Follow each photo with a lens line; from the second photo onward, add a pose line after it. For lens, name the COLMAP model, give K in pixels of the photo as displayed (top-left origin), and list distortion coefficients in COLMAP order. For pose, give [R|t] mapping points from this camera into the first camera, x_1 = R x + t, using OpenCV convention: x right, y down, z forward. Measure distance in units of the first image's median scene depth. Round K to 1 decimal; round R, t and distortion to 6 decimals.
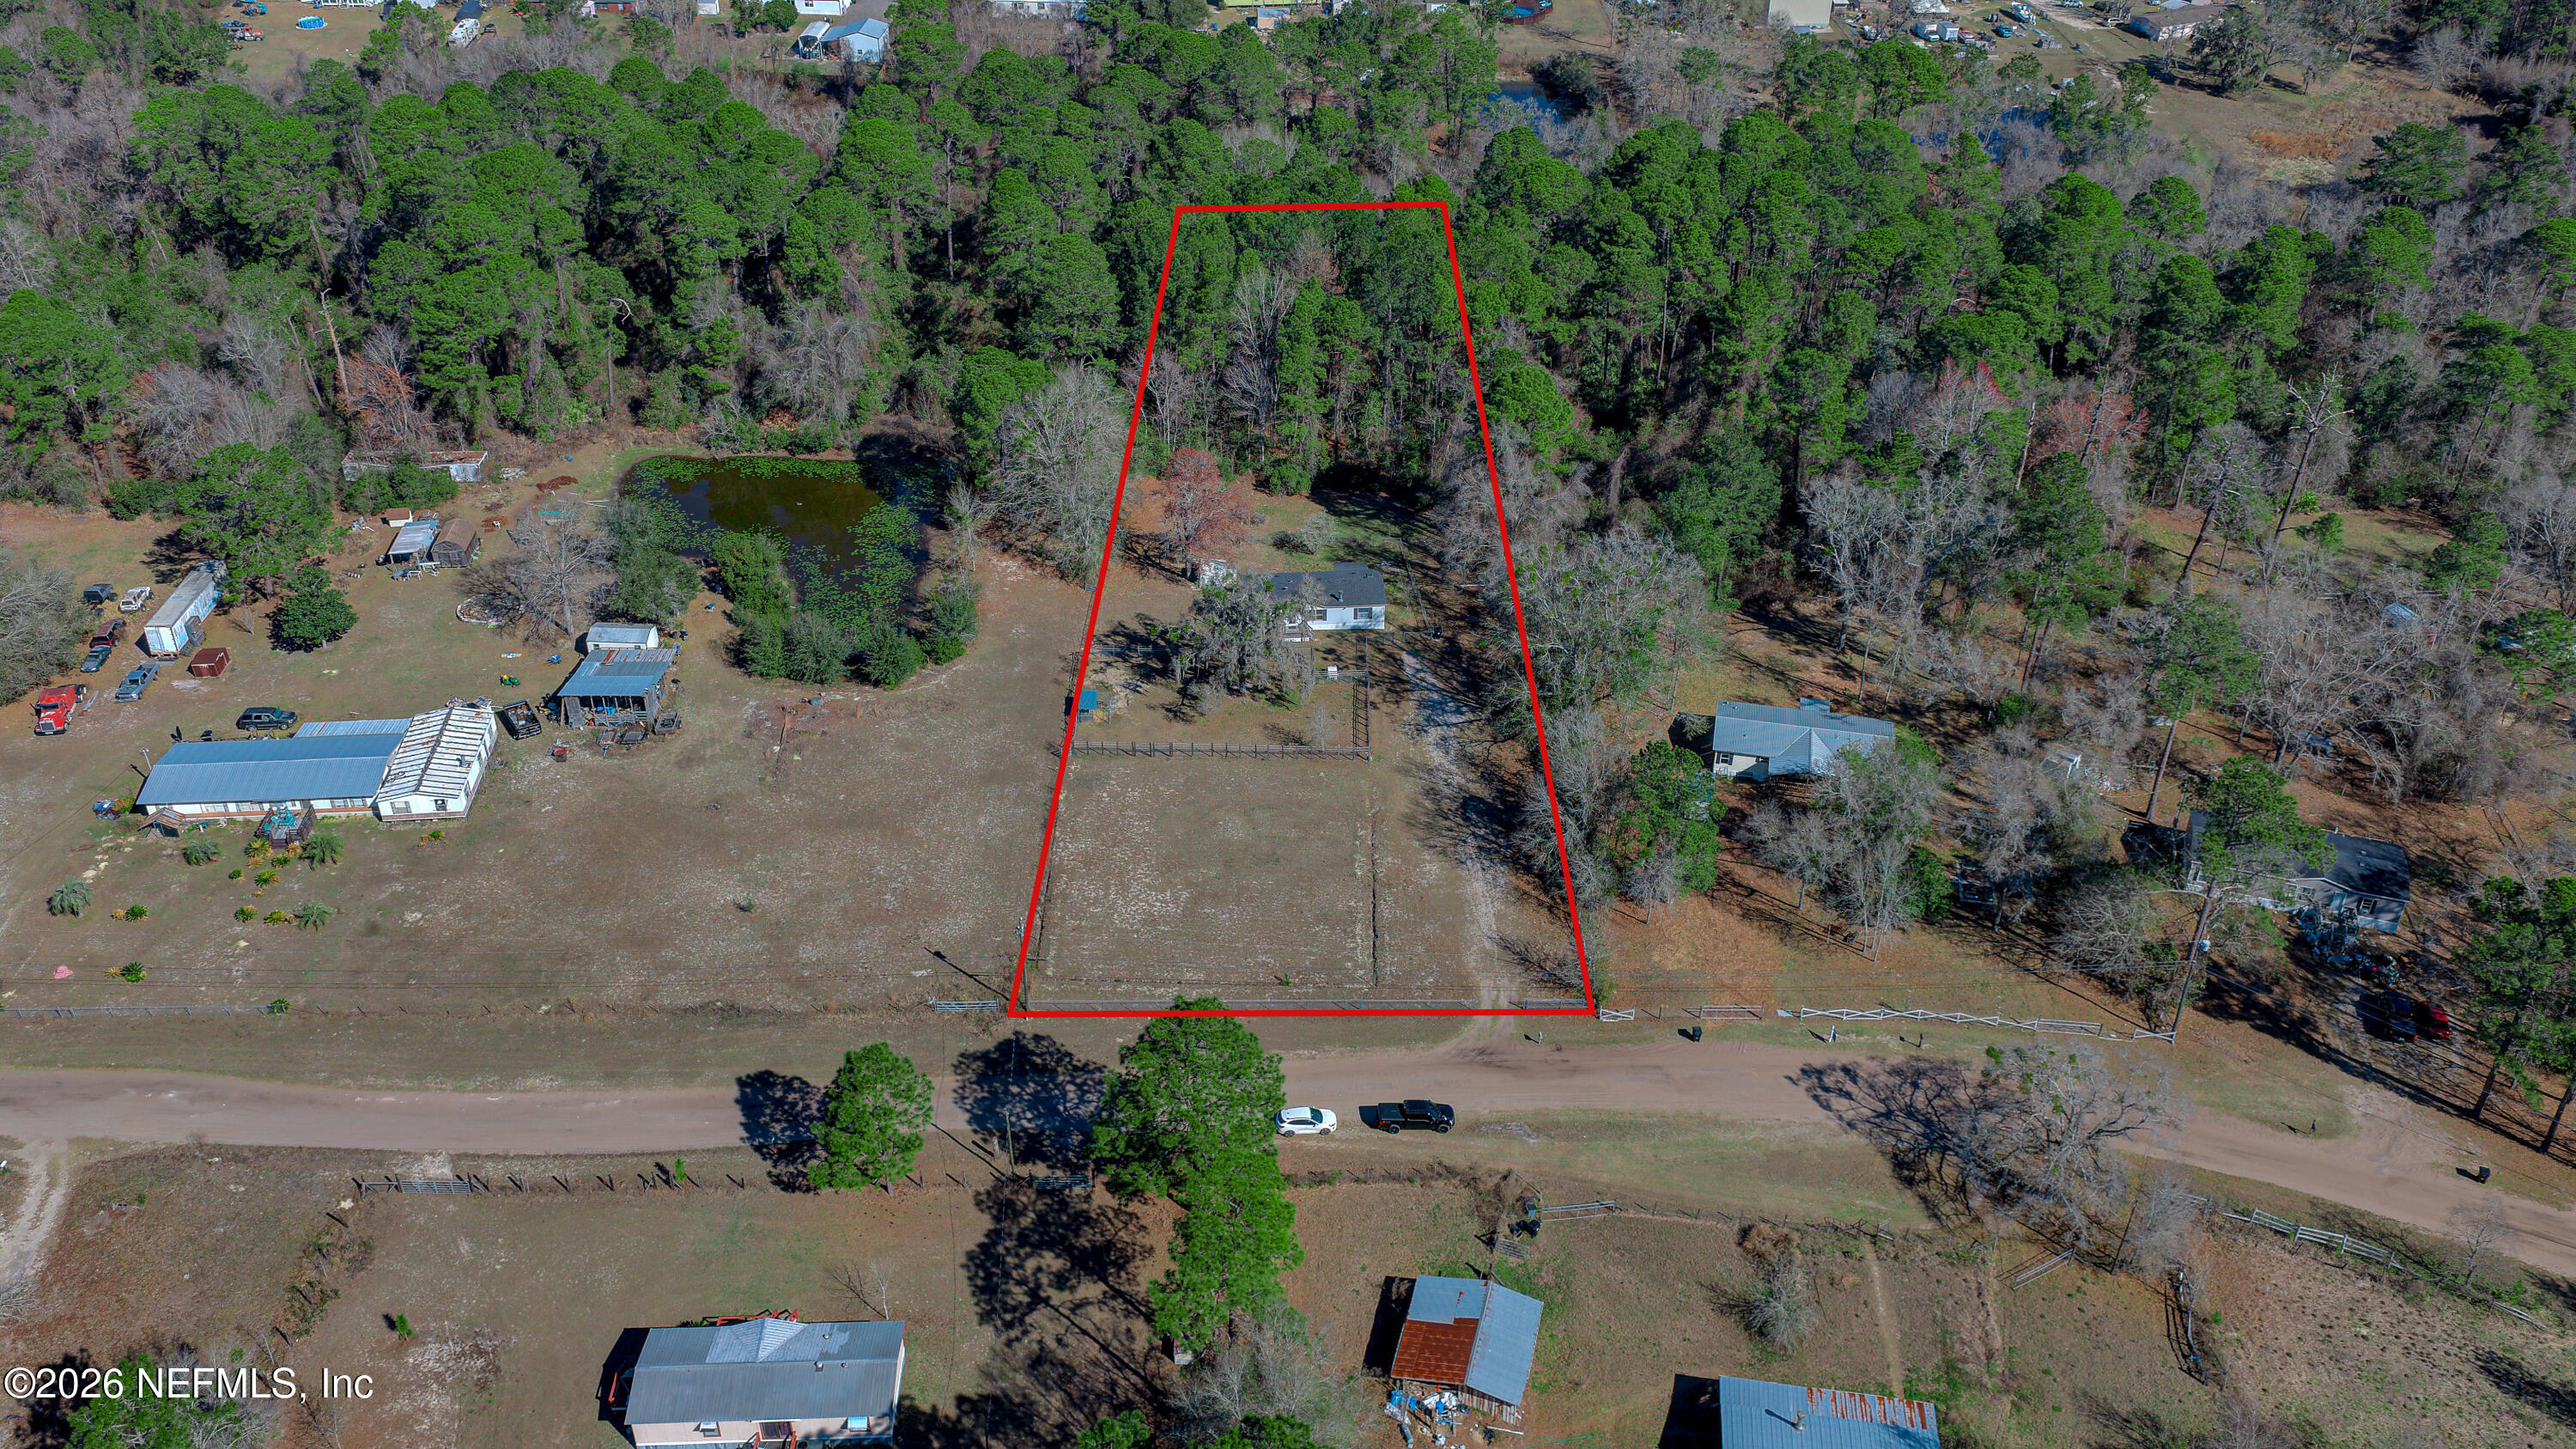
lens RADIAL K [[2128.1, 0, 1290.6], [0, 2128.1, 724.8], [0, 0, 1]] dist [0.030221, -0.026211]
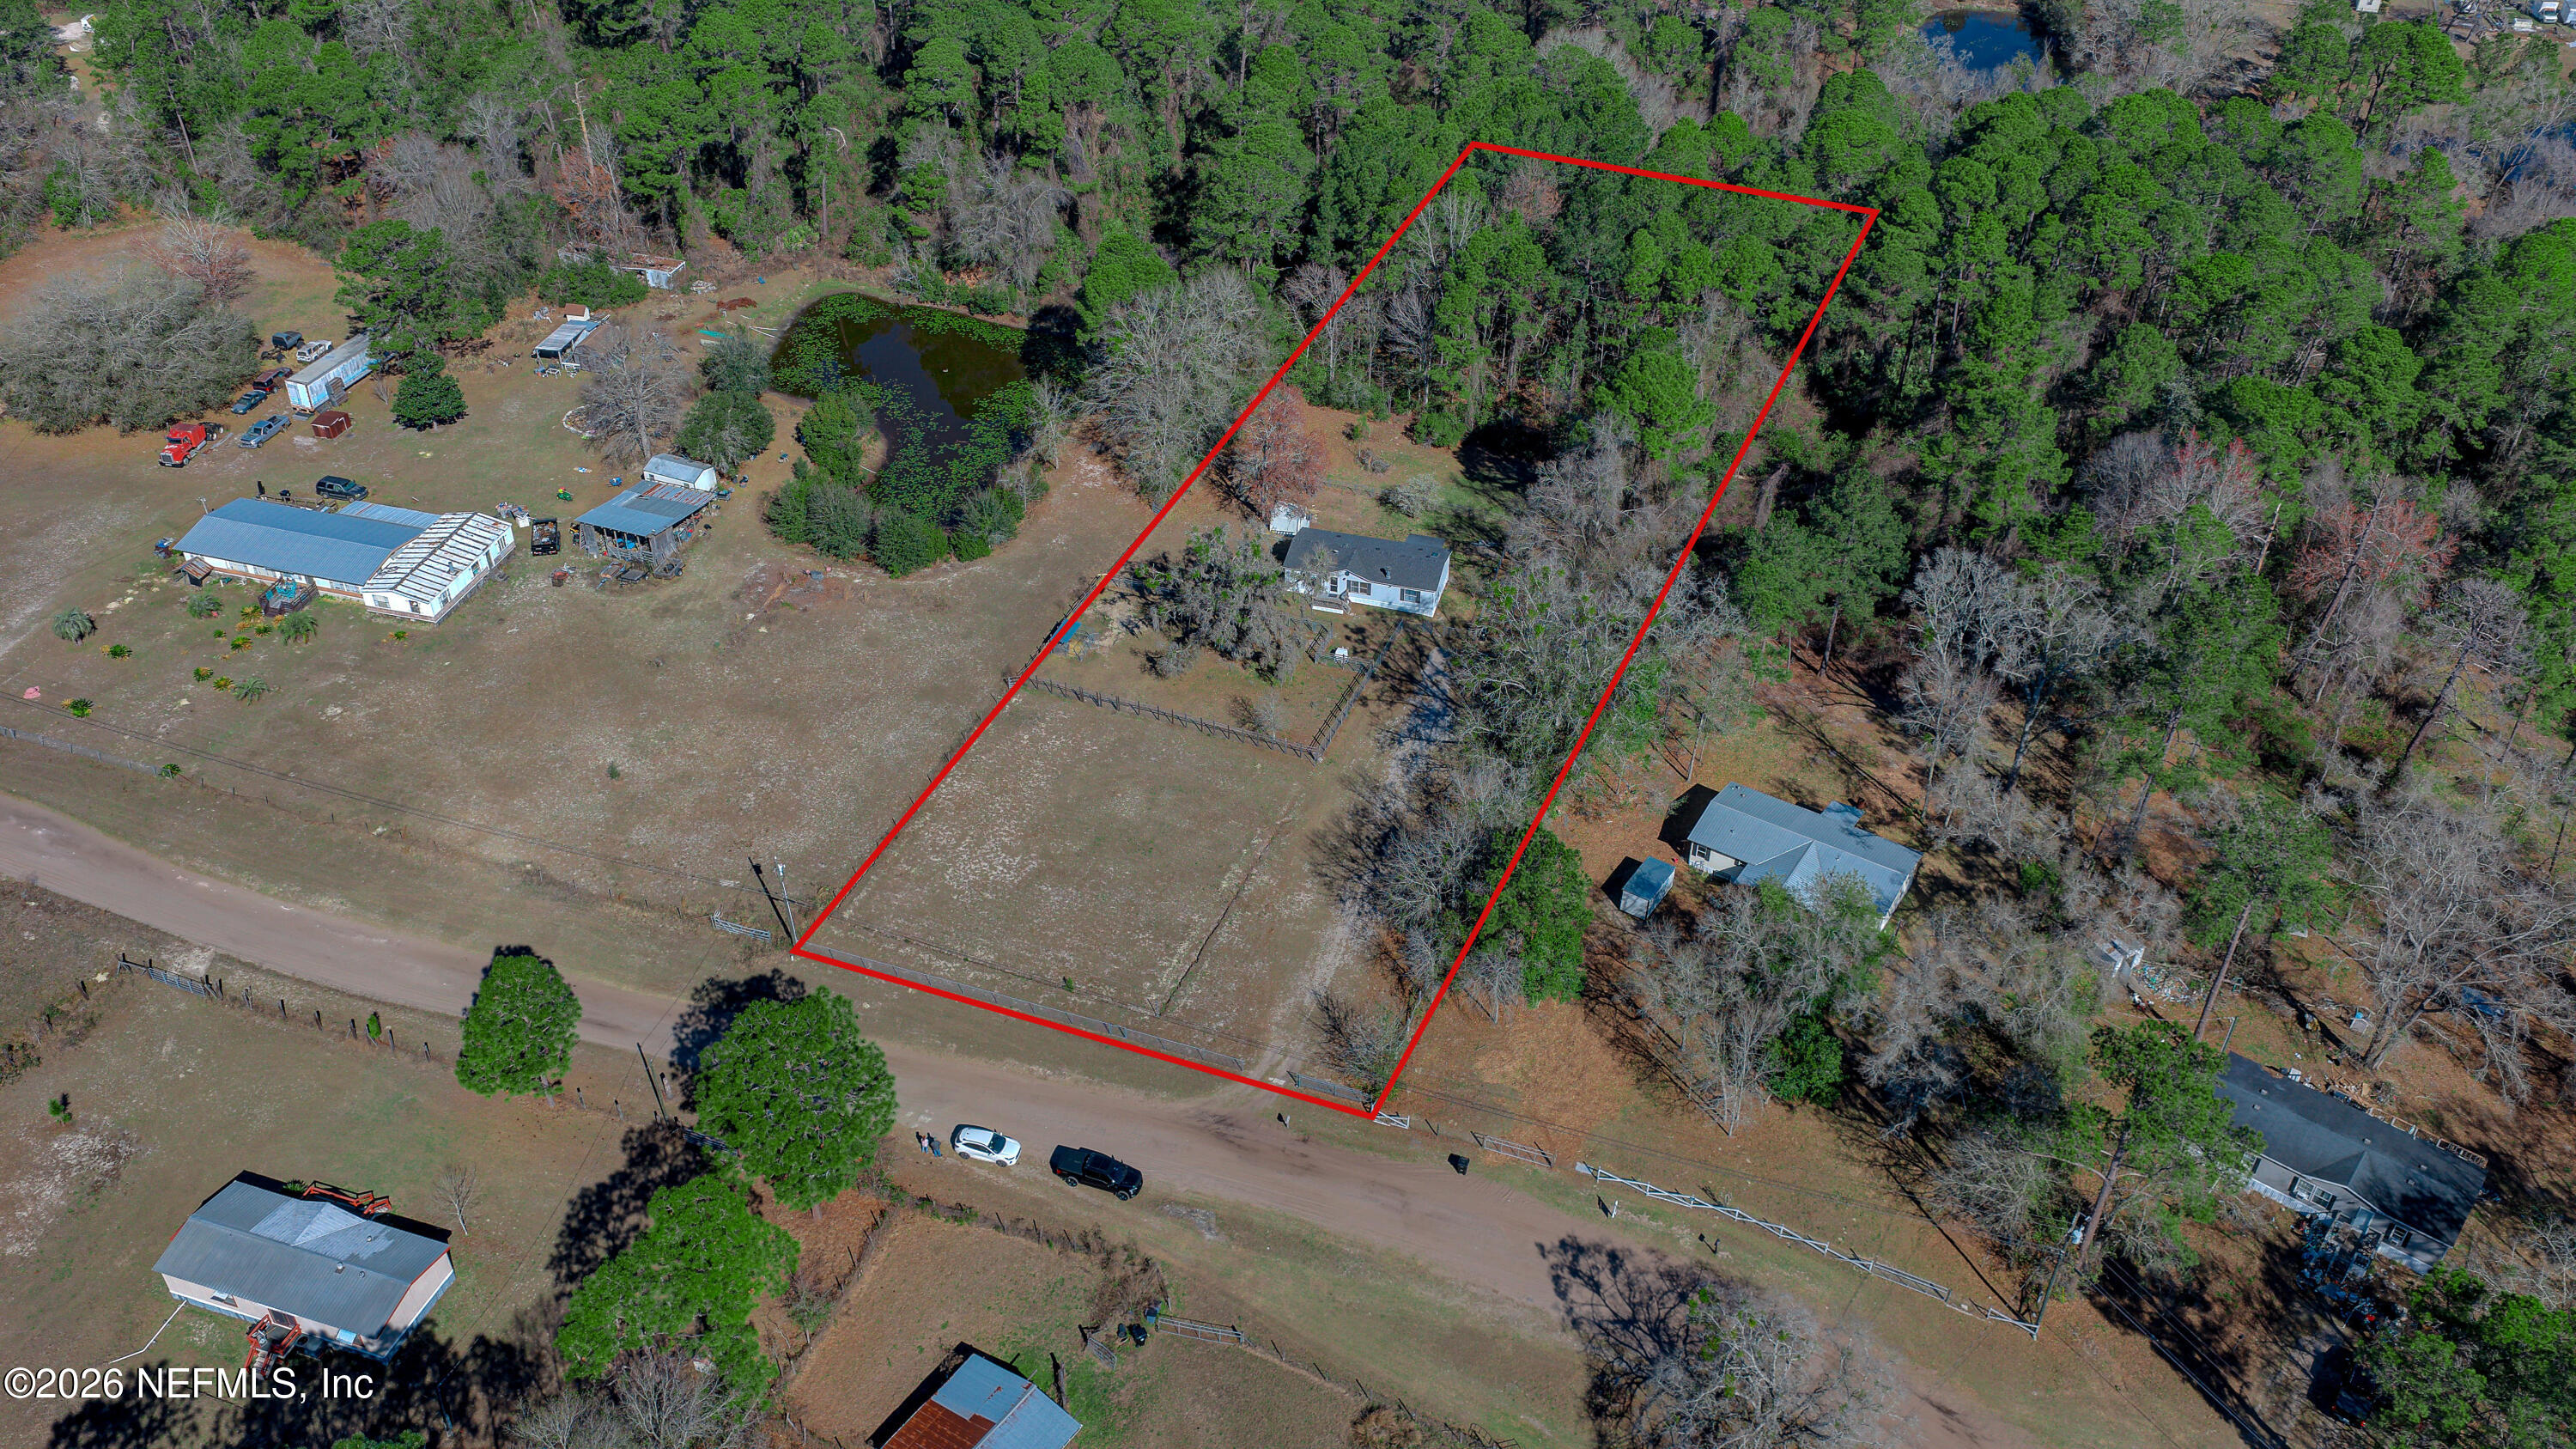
lens RADIAL K [[2128.1, 0, 1287.7], [0, 2128.1, 723.3], [0, 0, 1]] dist [0.030221, -0.026211]
pose [[0.936430, 0.216080, -0.276422, 0.287921], [-0.197450, 0.975806, 0.093895, -0.086483], [0.290023, -0.033346, 0.956439, 0.140450]]
